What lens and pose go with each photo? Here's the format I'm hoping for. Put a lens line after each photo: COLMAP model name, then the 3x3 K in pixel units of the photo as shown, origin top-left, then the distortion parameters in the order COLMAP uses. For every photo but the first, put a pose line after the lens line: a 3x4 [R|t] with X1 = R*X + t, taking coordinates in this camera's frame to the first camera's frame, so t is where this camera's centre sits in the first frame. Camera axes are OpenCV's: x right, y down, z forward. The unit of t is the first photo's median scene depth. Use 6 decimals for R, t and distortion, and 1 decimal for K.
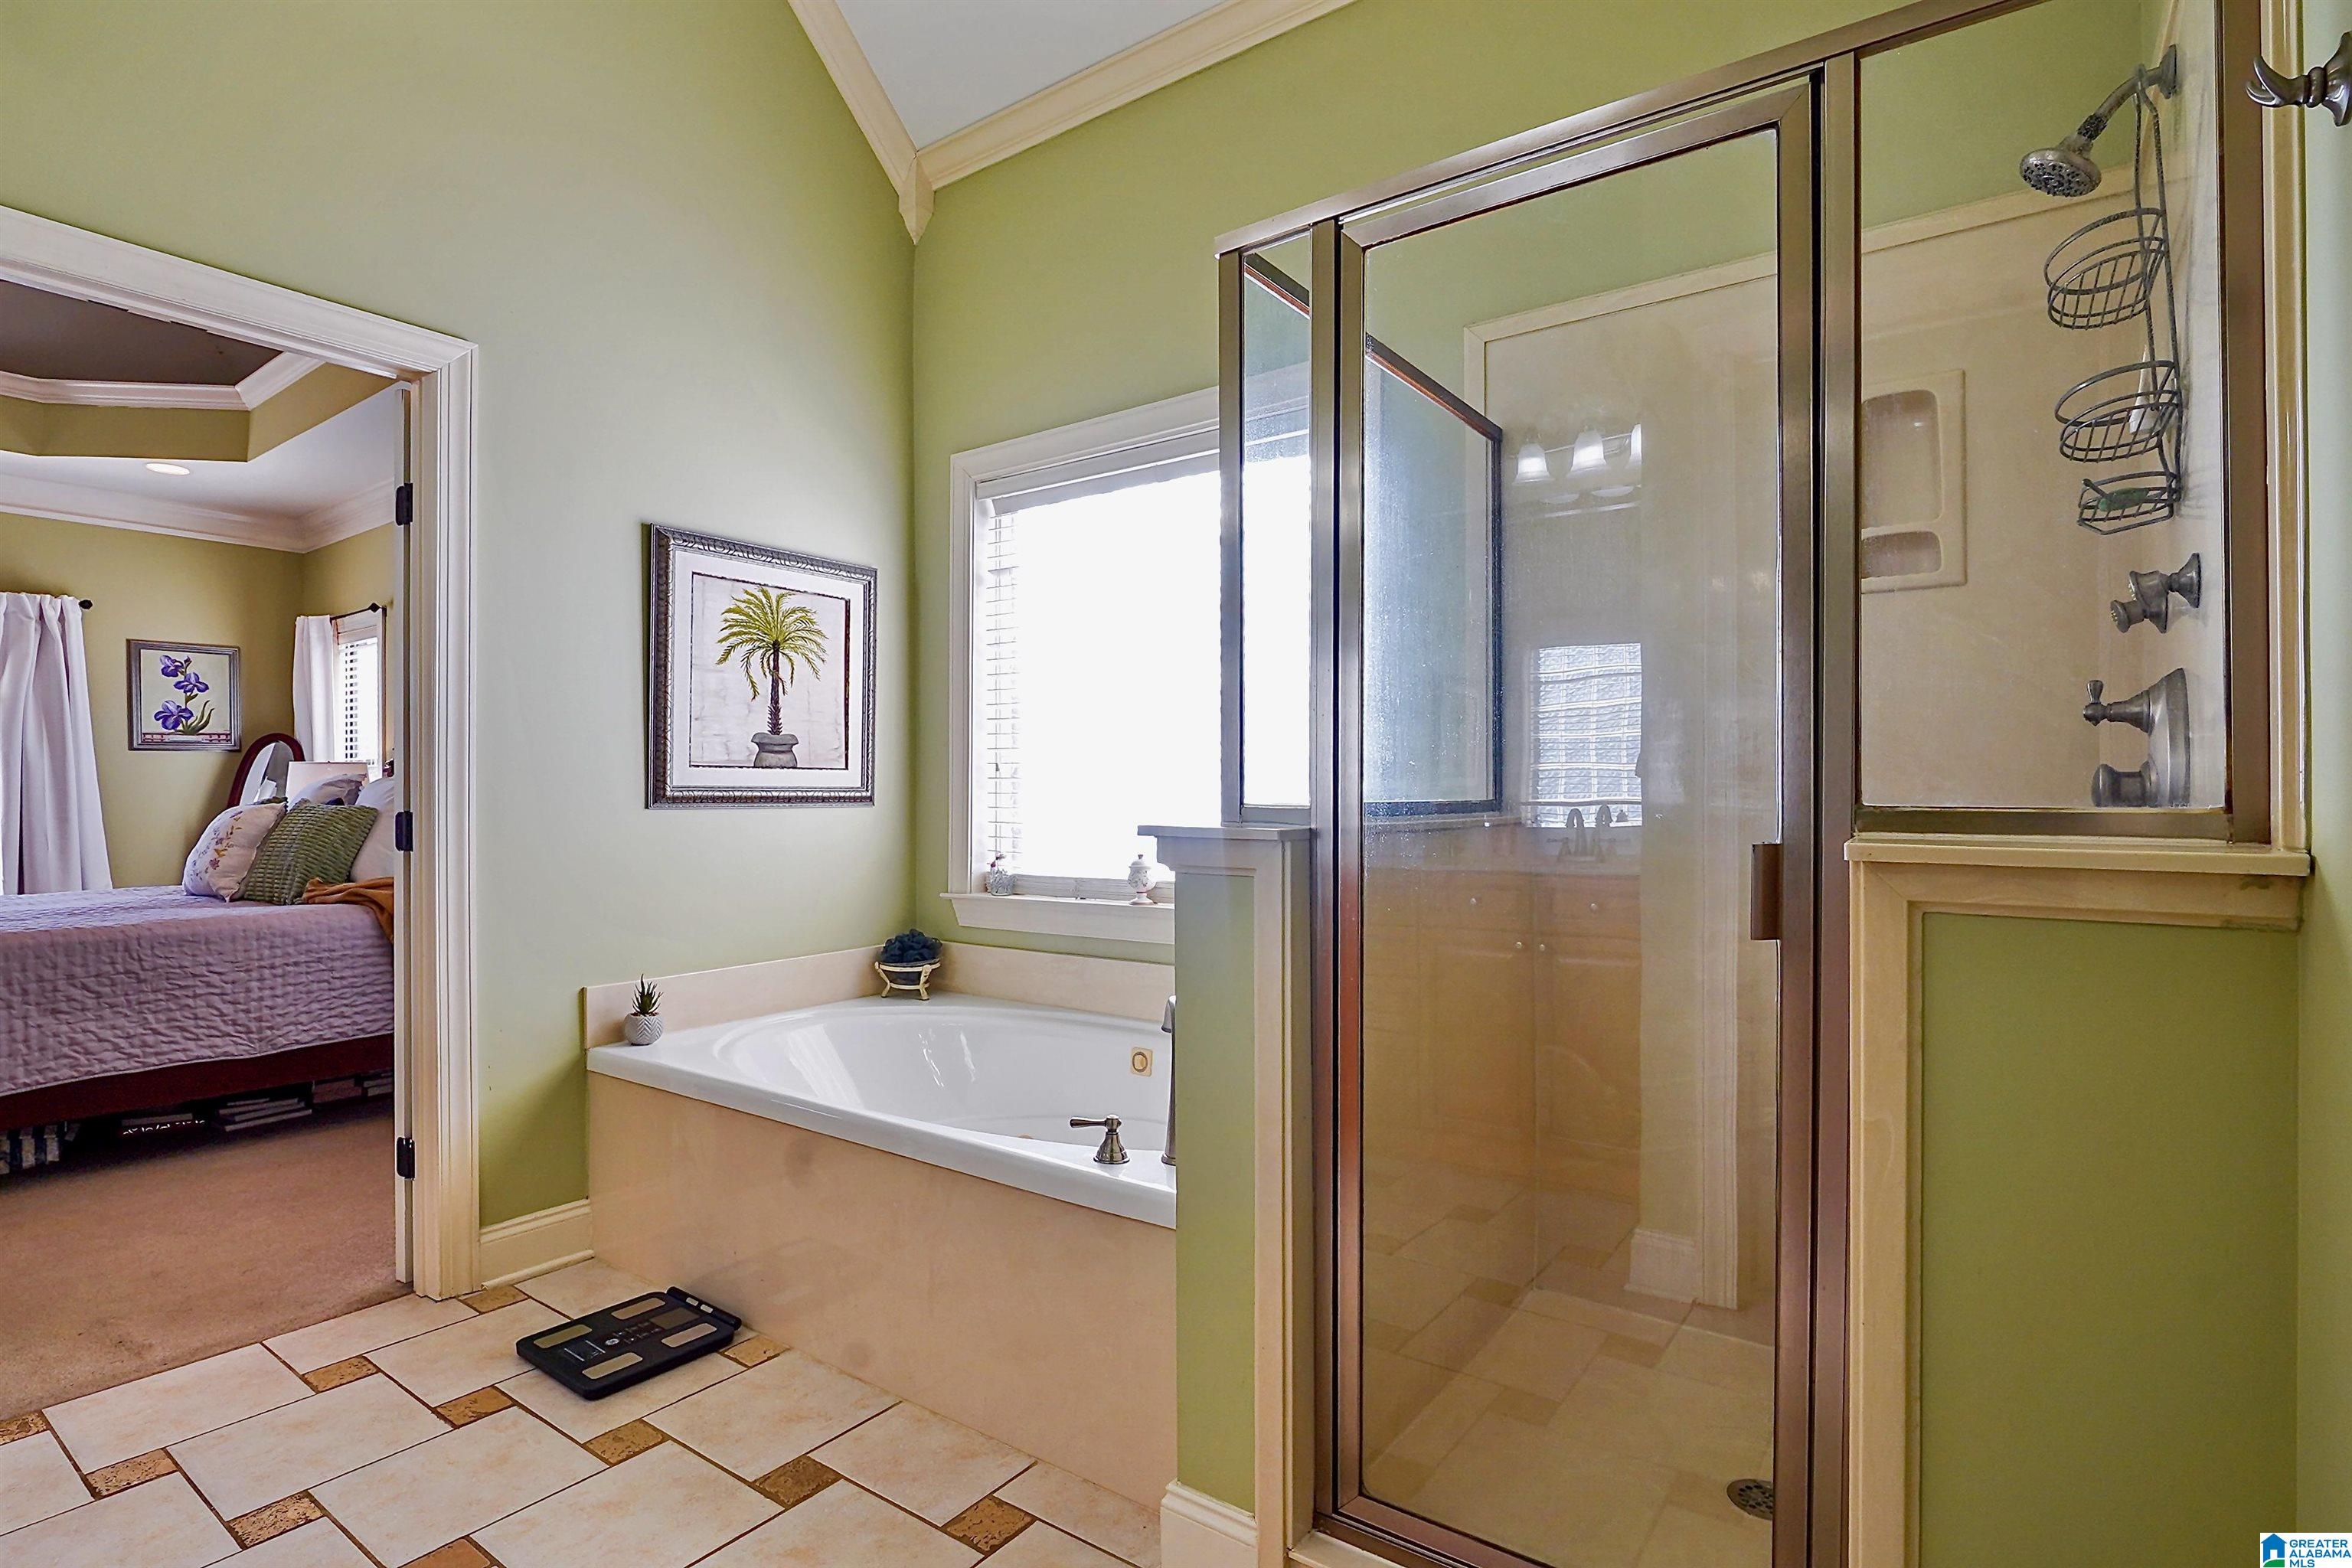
lens RADIAL K [[1149.1, 0, 1176.3], [0, 1149.1, 794.9], [0, 0, 1]] dist [0.002960, -0.004317]
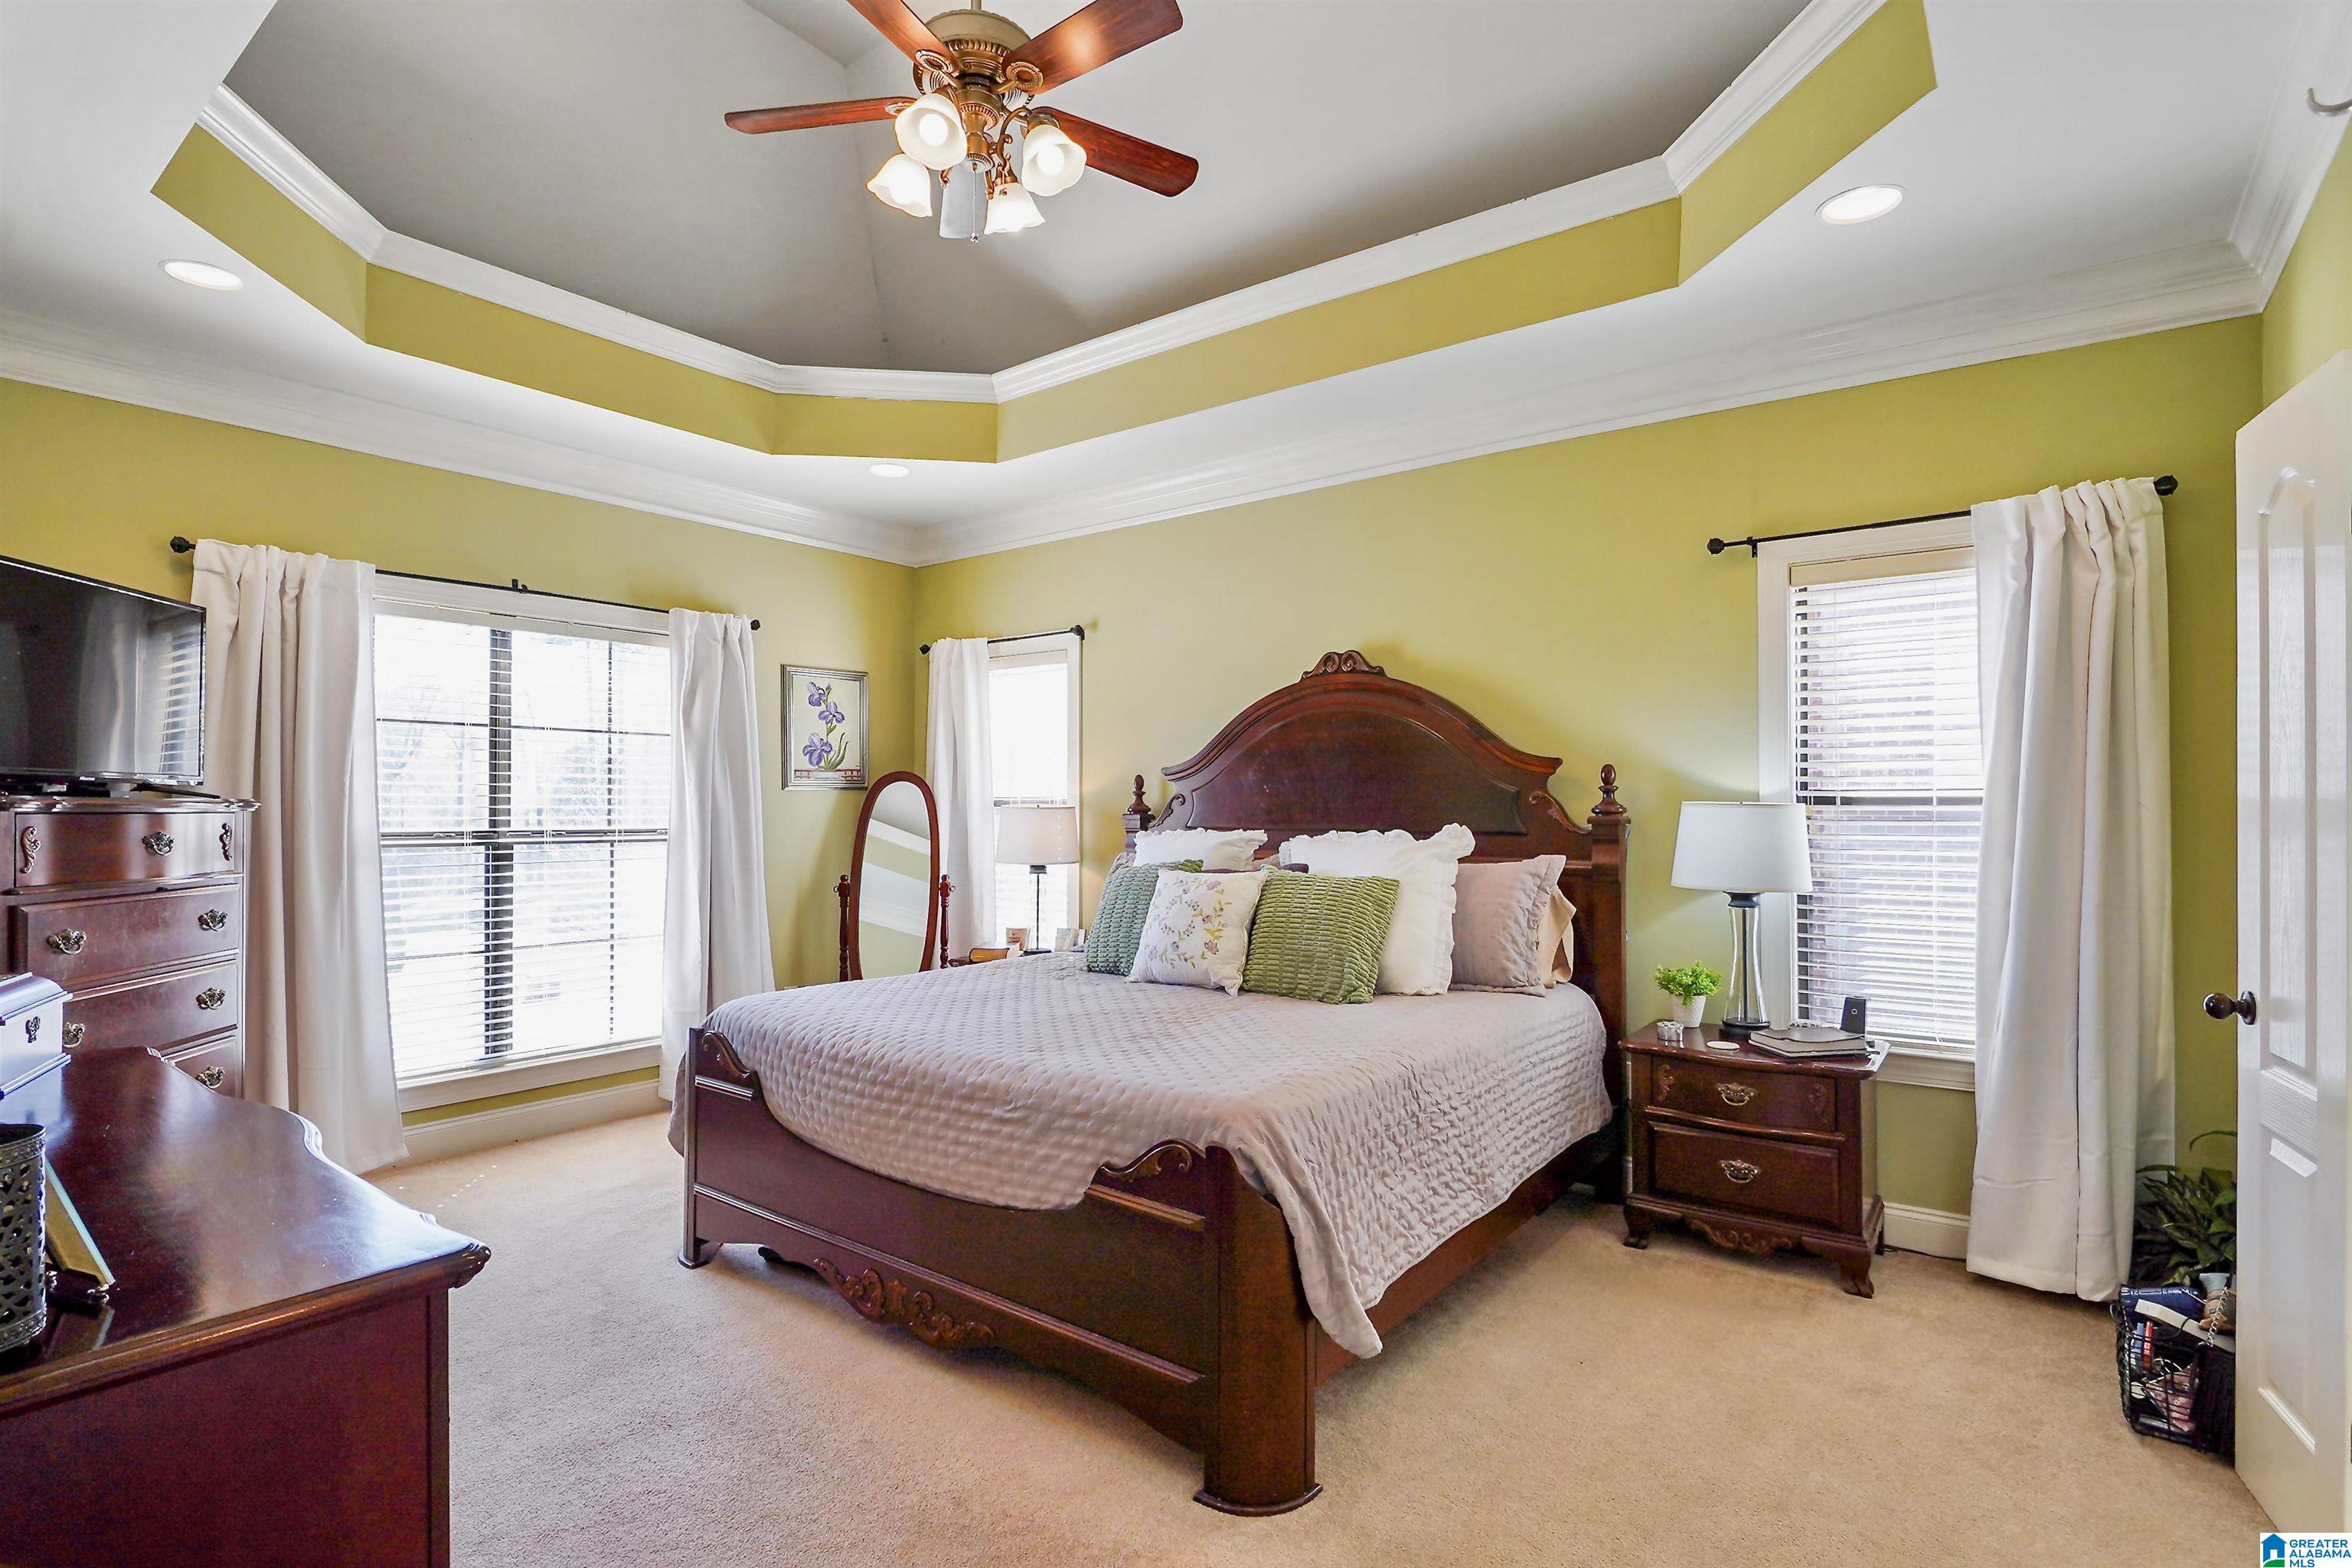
lens RADIAL K [[1149.1, 0, 1174.3], [0, 1149.1, 801.8], [0, 0, 1]] dist [0.002960, -0.004317]
pose [[0.999589, 0.009862, -0.026904, -0.578578], [-0.010030, 0.999931, -0.006097, -0.026666], [0.026842, 0.006364, 0.999619, 0.123181]]
